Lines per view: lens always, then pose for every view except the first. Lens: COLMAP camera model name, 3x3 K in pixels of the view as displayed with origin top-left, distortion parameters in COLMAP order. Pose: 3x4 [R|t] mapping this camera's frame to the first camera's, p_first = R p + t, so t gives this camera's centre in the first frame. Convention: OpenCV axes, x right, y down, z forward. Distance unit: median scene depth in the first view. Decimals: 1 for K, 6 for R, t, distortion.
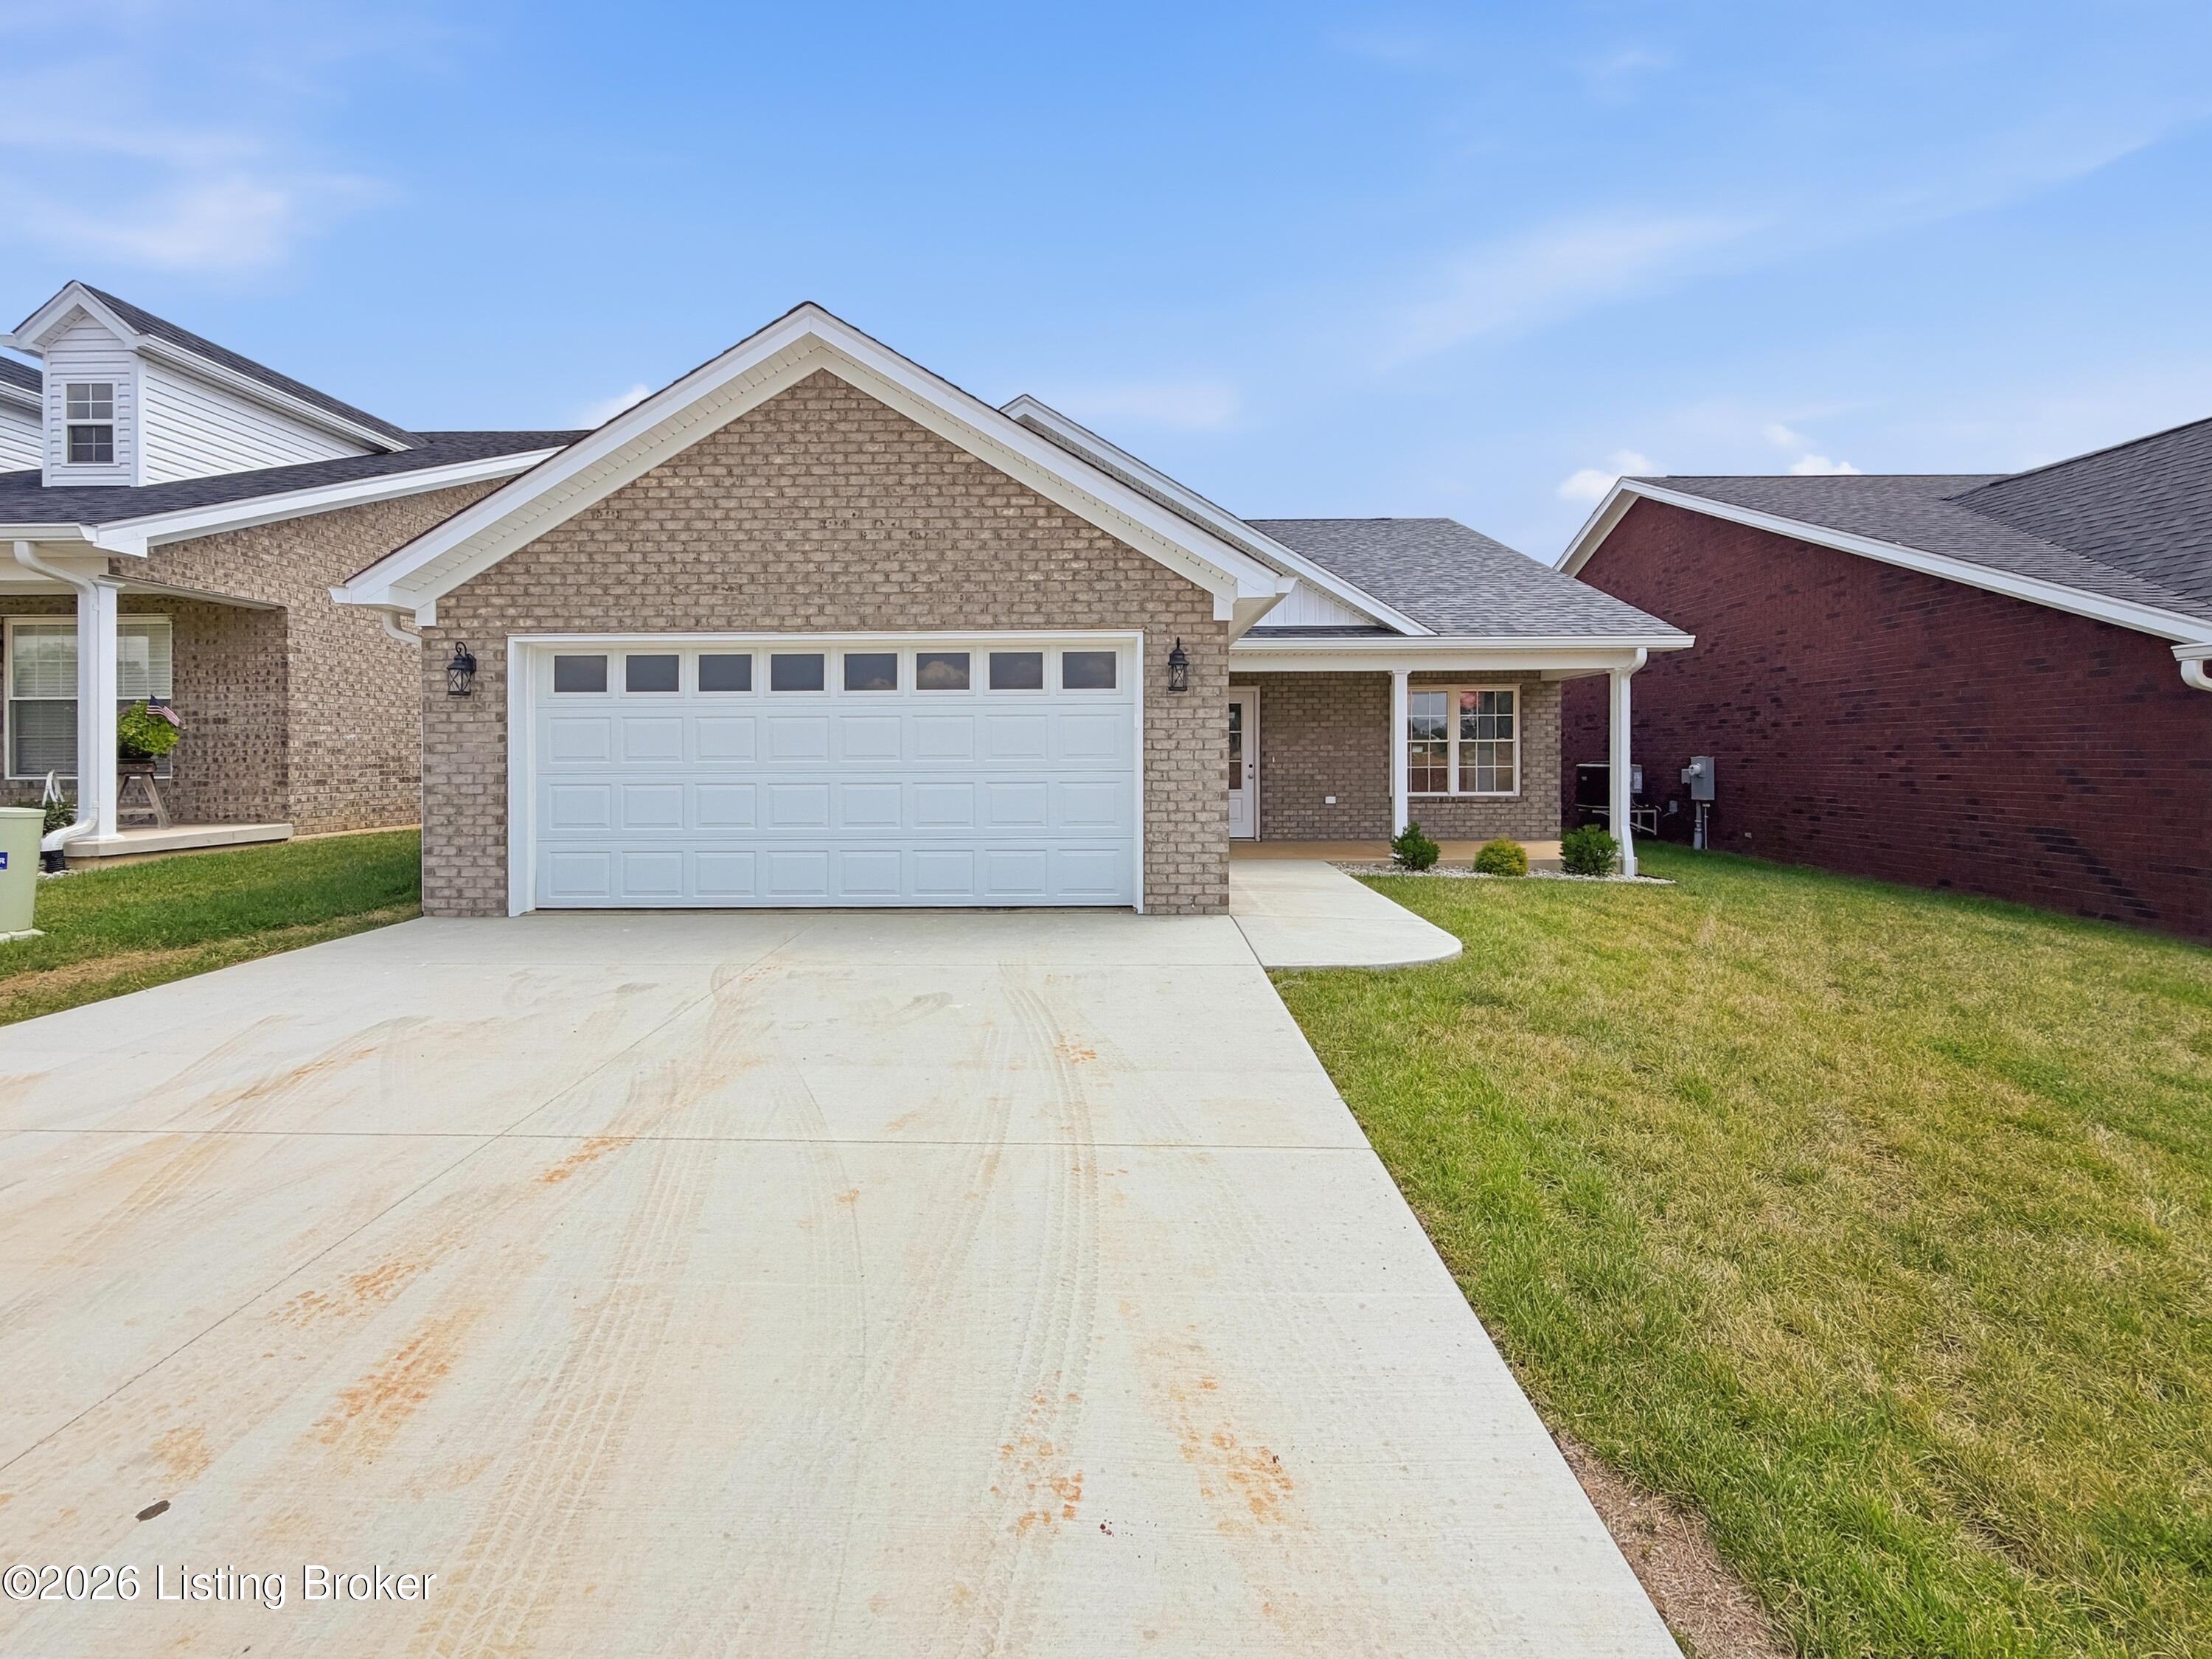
lens RADIAL K [[887.2, 0, 1099.2], [0, 887.2, 751.4], [0, 0, 1]] dist [0.000273, 0.000038]
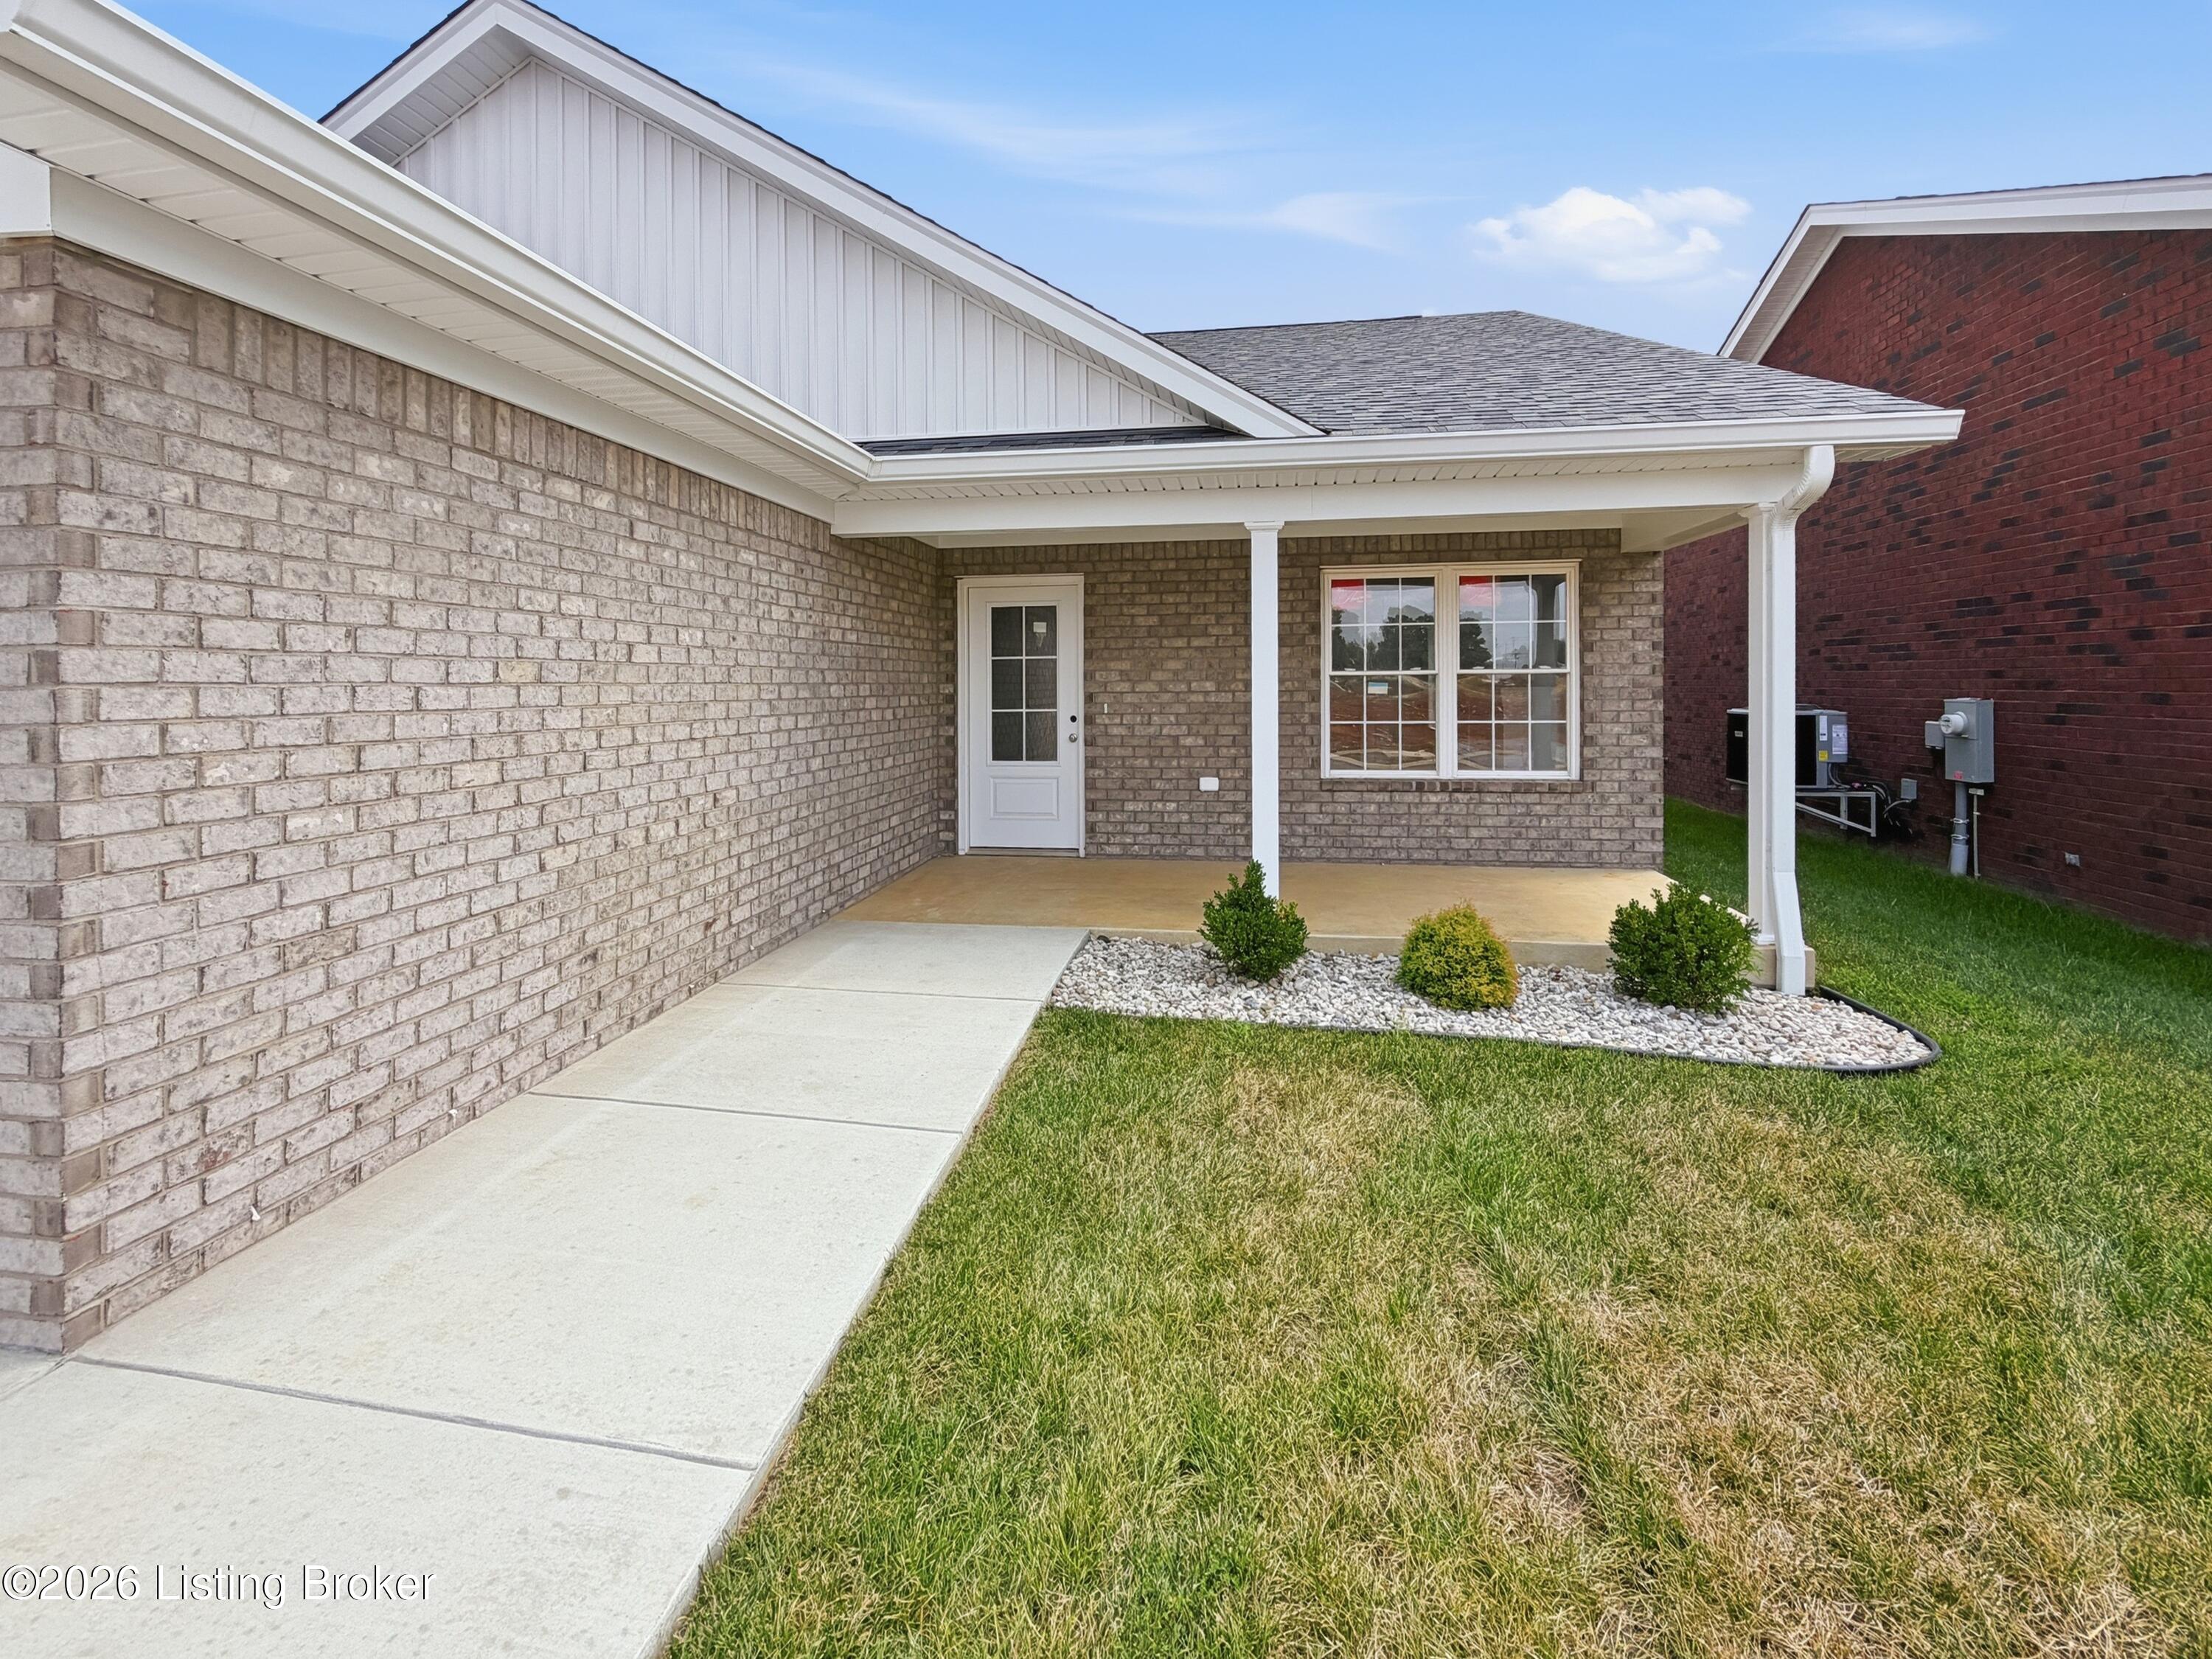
lens RADIAL K [[969.0, 0, 1110.5], [0, 969.0, 683.9], [0, 0, 1]] dist [-0.002034, 0.000424]
pose [[0.993033, -0.003695, -0.117779, 0.269445], [0.004262, 0.999981, 0.004564, -0.008341], [0.117760, -0.005034, 0.993029, 0.411943]]
